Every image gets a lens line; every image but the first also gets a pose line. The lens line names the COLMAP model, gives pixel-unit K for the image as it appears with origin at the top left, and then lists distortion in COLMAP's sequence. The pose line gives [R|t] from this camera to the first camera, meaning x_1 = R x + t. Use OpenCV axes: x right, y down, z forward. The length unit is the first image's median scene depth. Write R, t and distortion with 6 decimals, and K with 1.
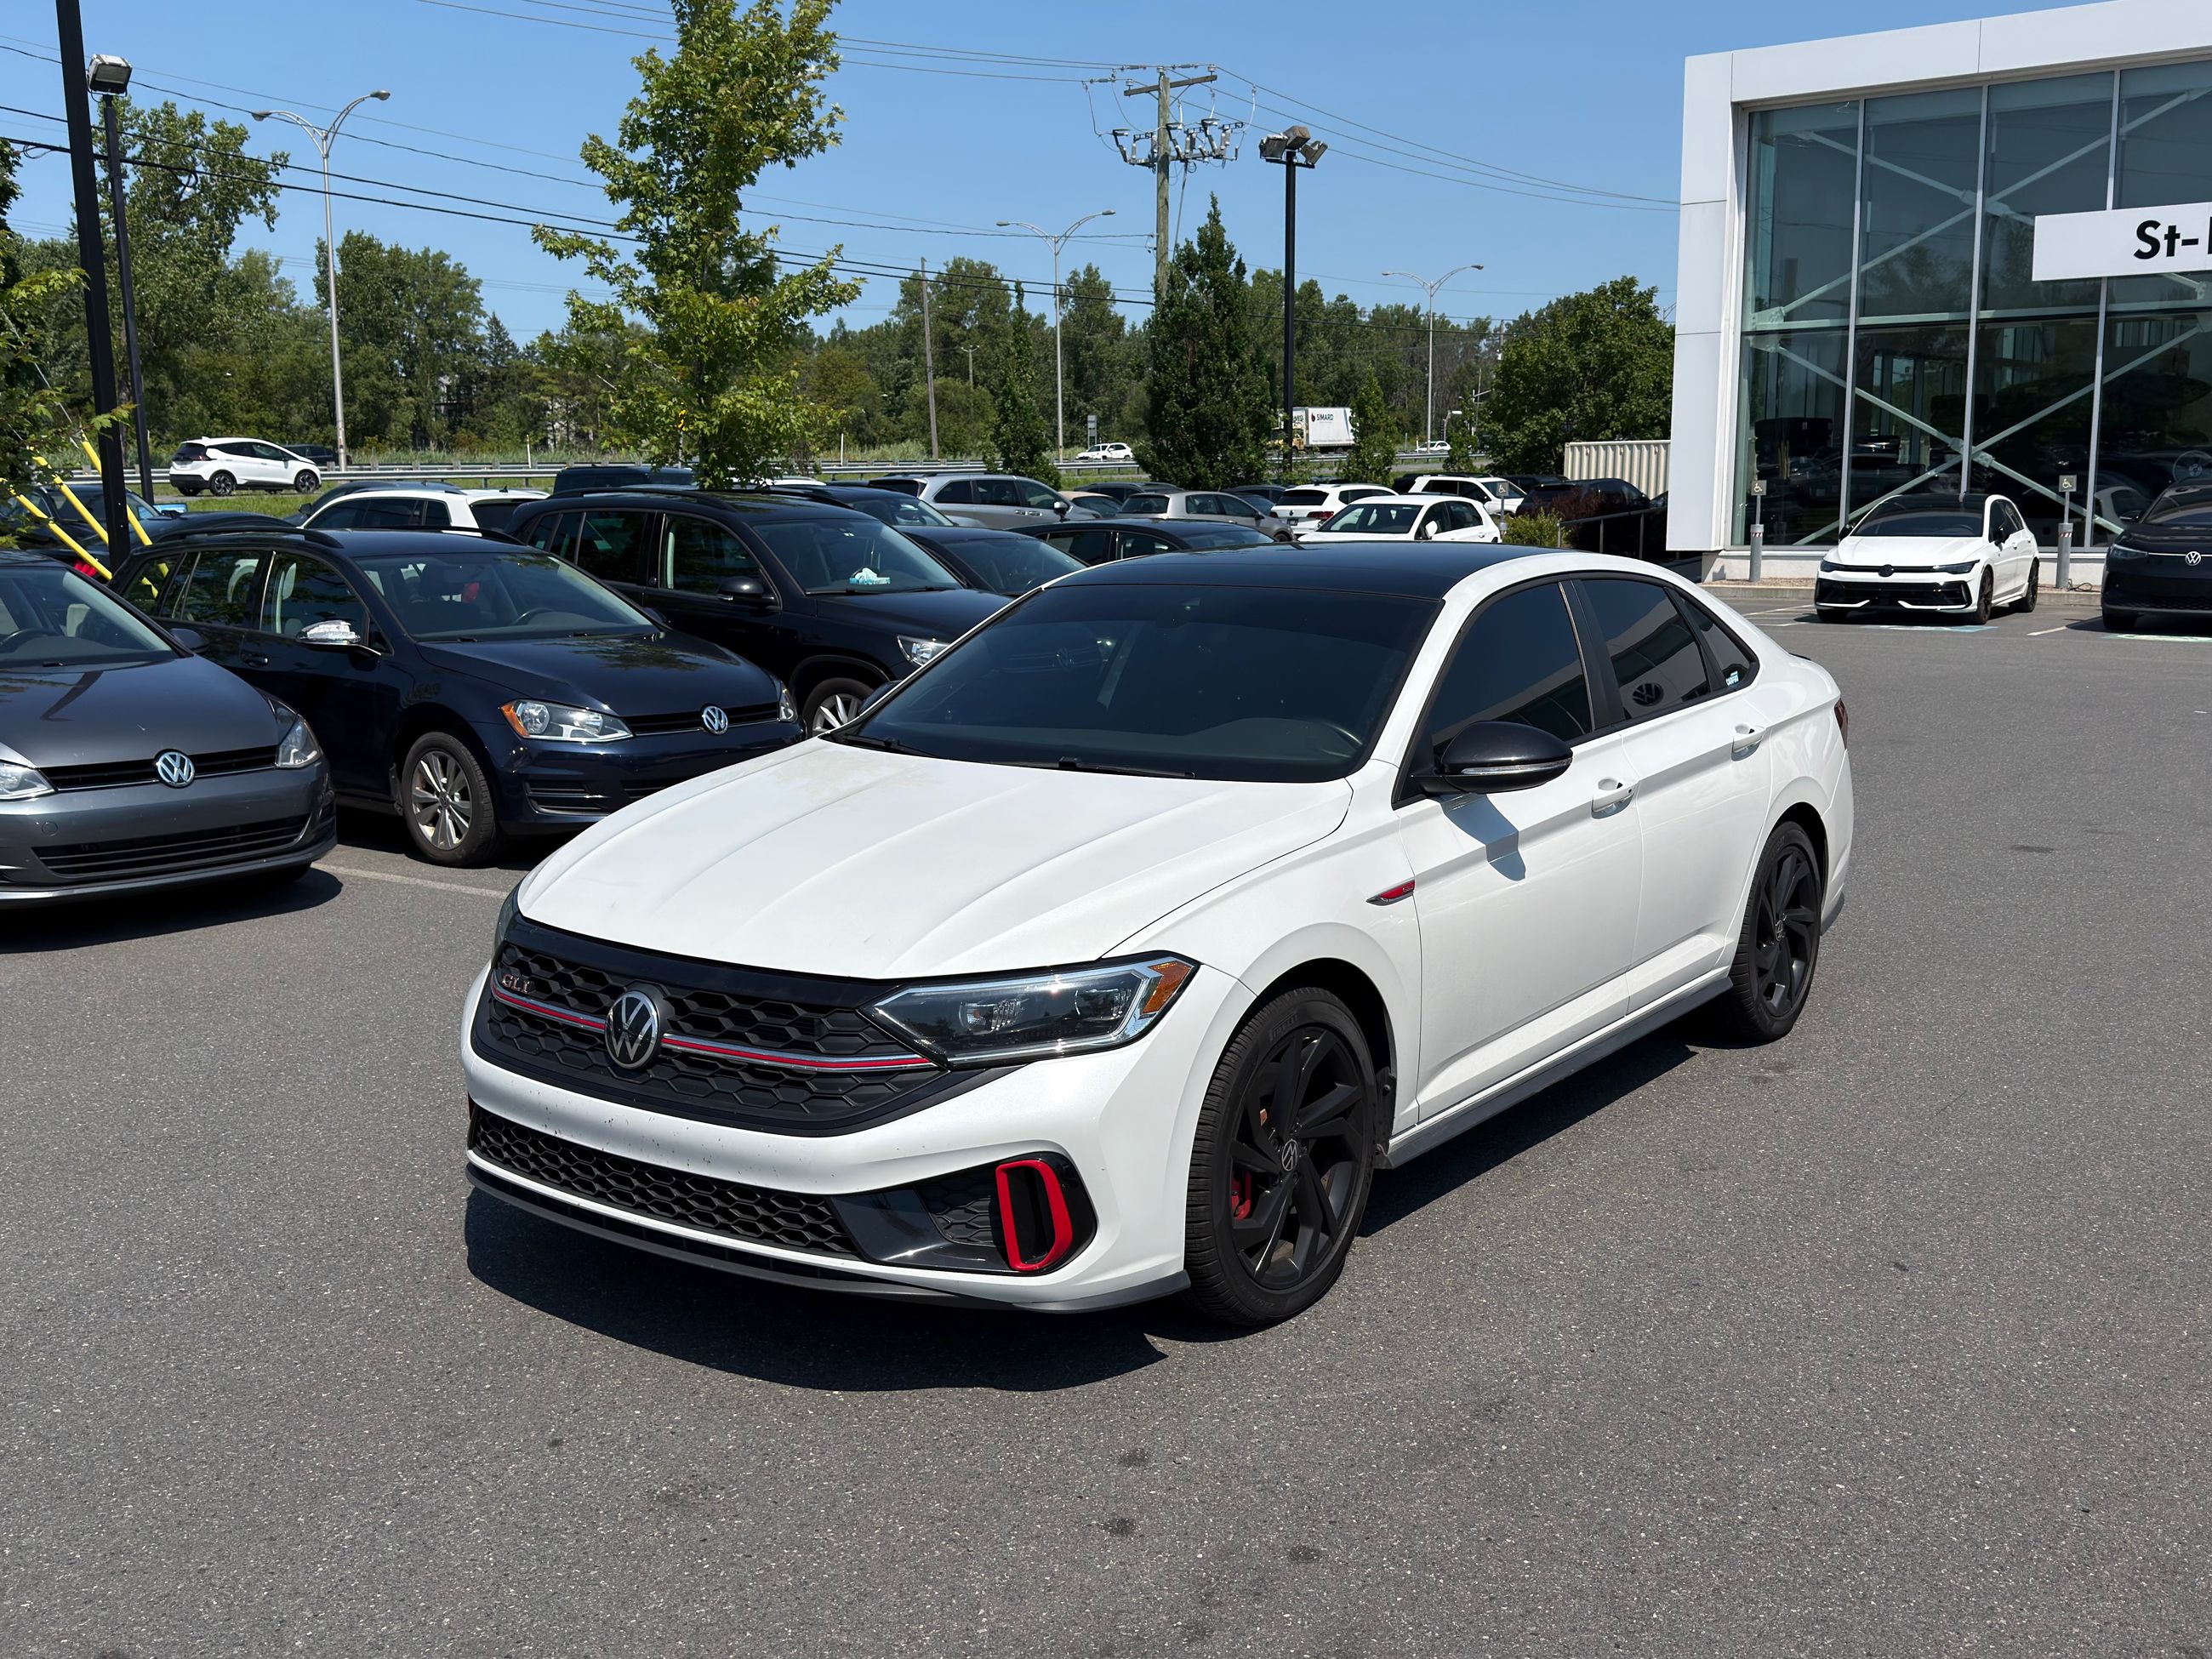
lens RADIAL K [[2034.8, 0, 1117.5], [0, 2034.8, 867.4], [0, 0, 1]] dist [0.138378, -0.256040]
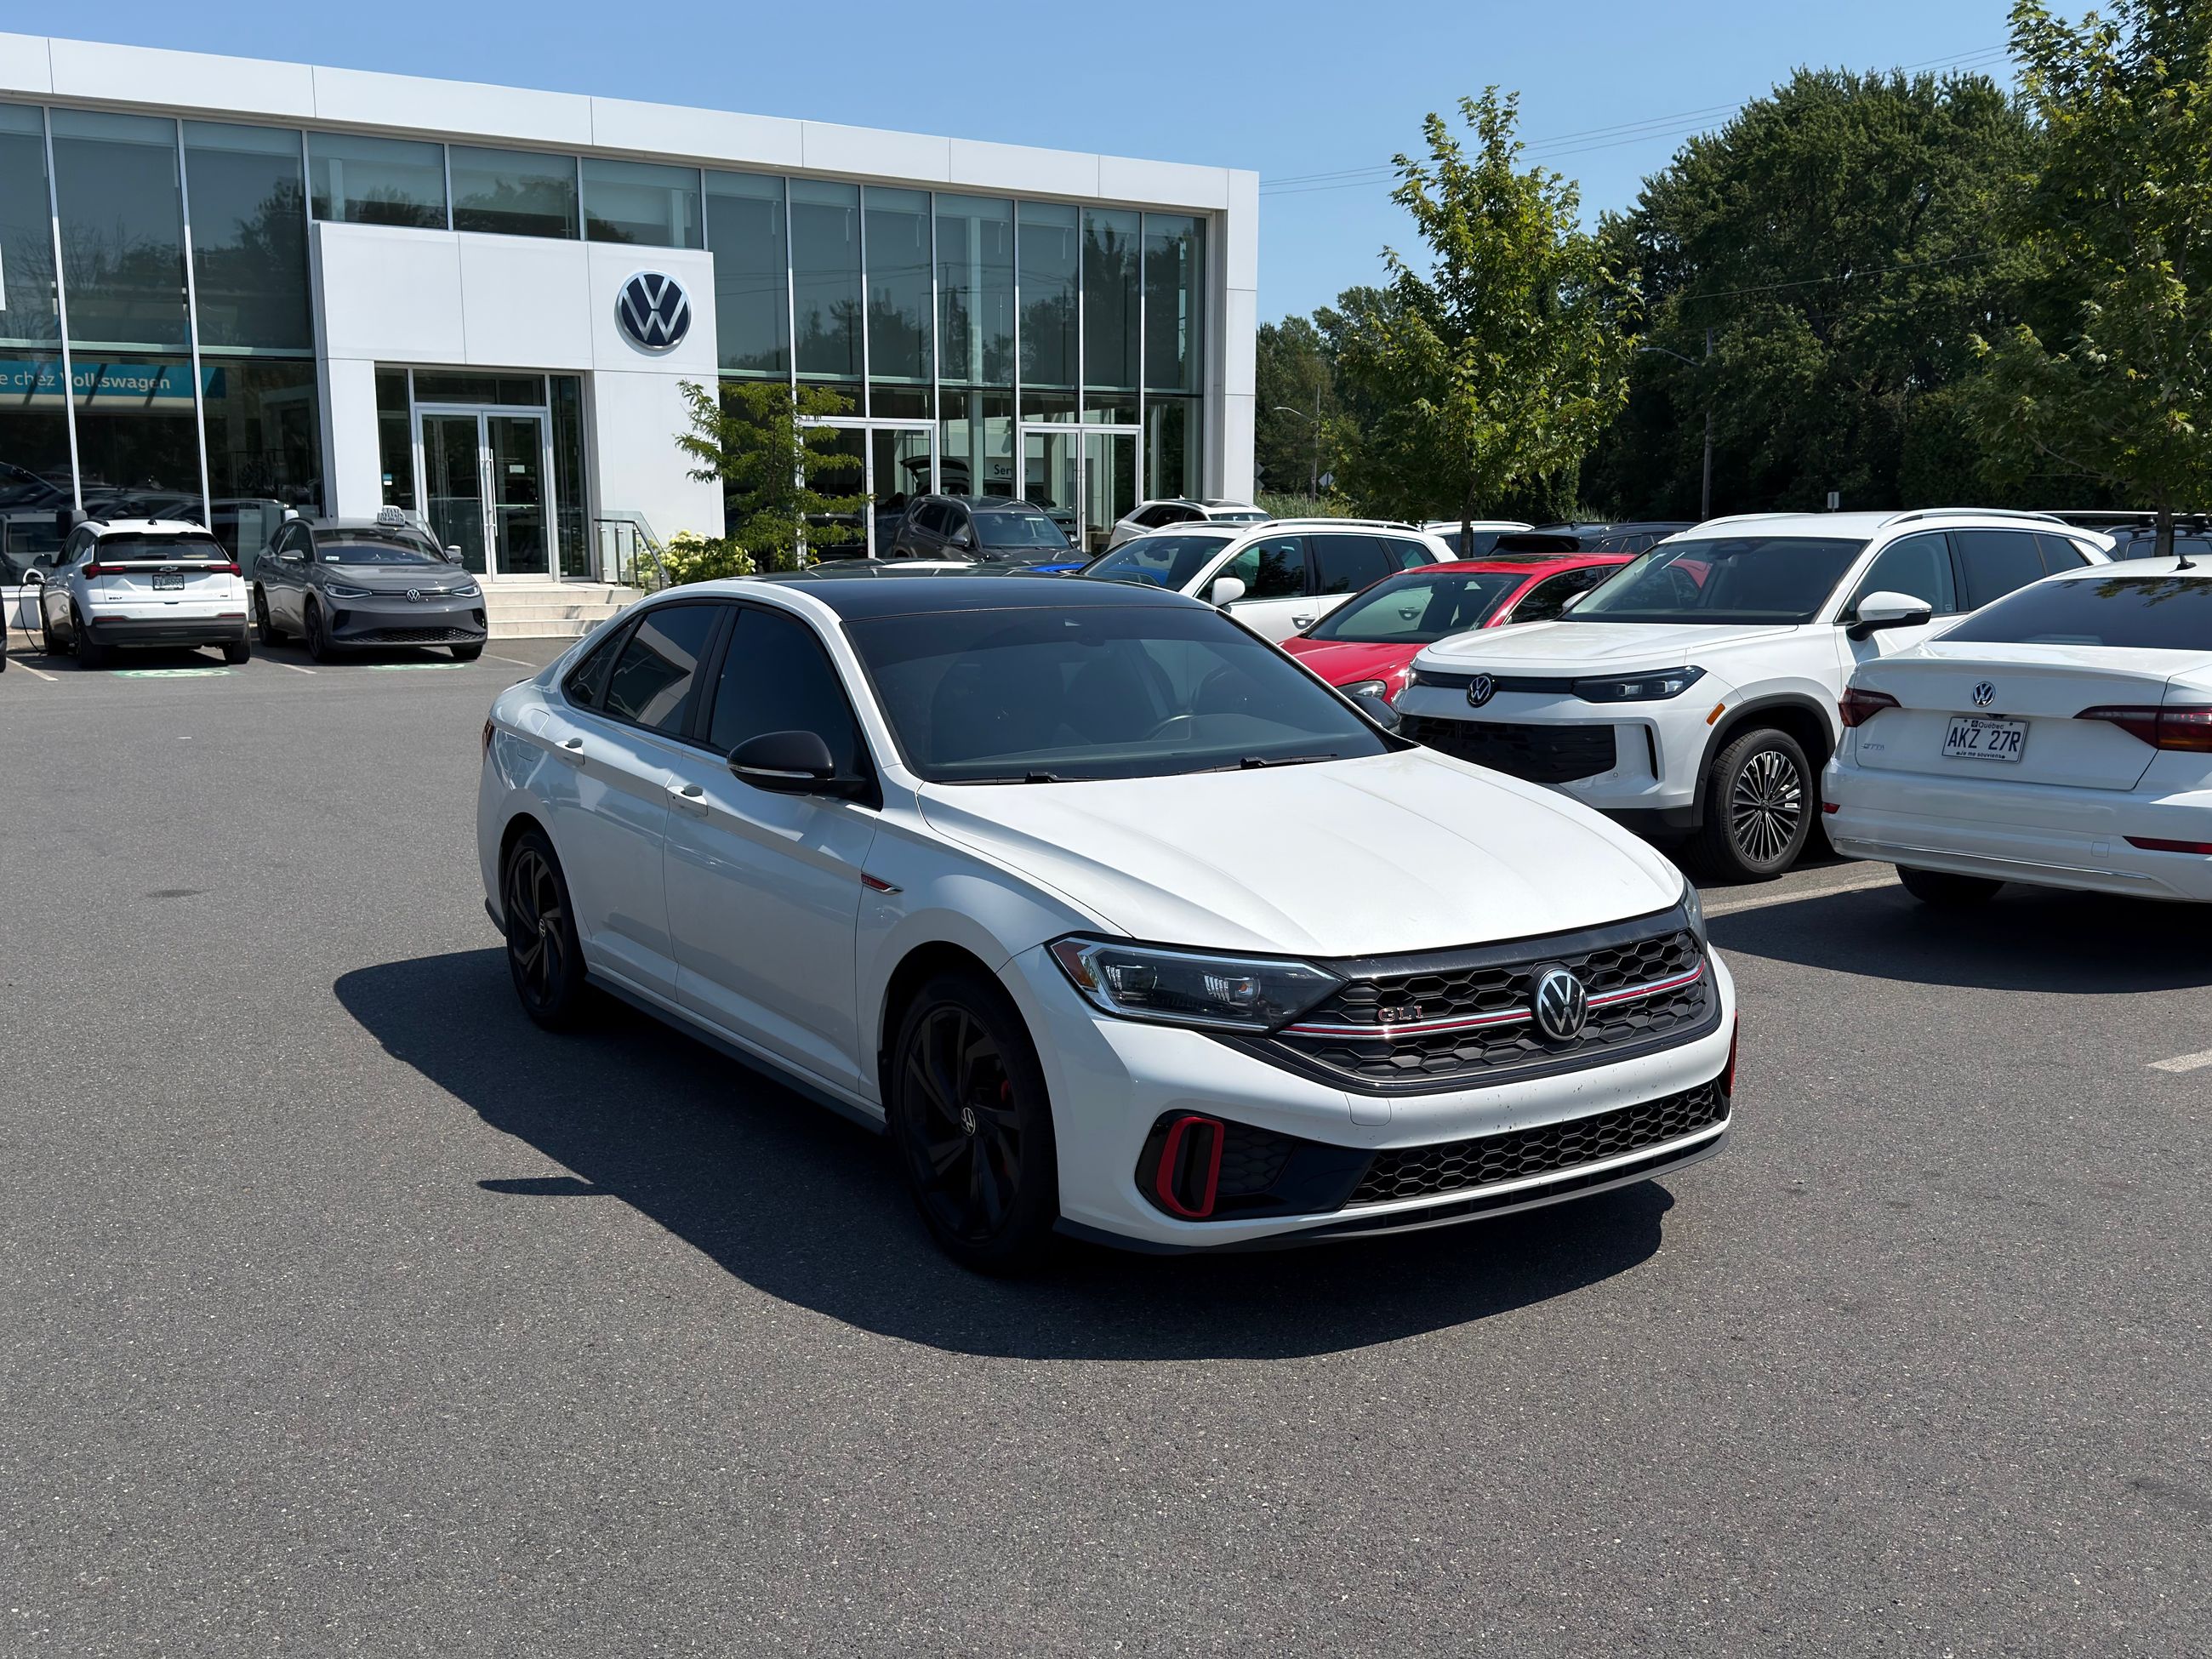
lens RADIAL K [[2034.8, 0, 1117.5], [0, 2034.8, 867.4], [0, 0, 1]] dist [0.138378, -0.256040]
pose [[0.337599, -0.151187, 0.929069, -0.177030], [0.170371, 0.980529, 0.097653, -0.018700], [-0.925743, 0.125319, 0.356783, 0.109565]]
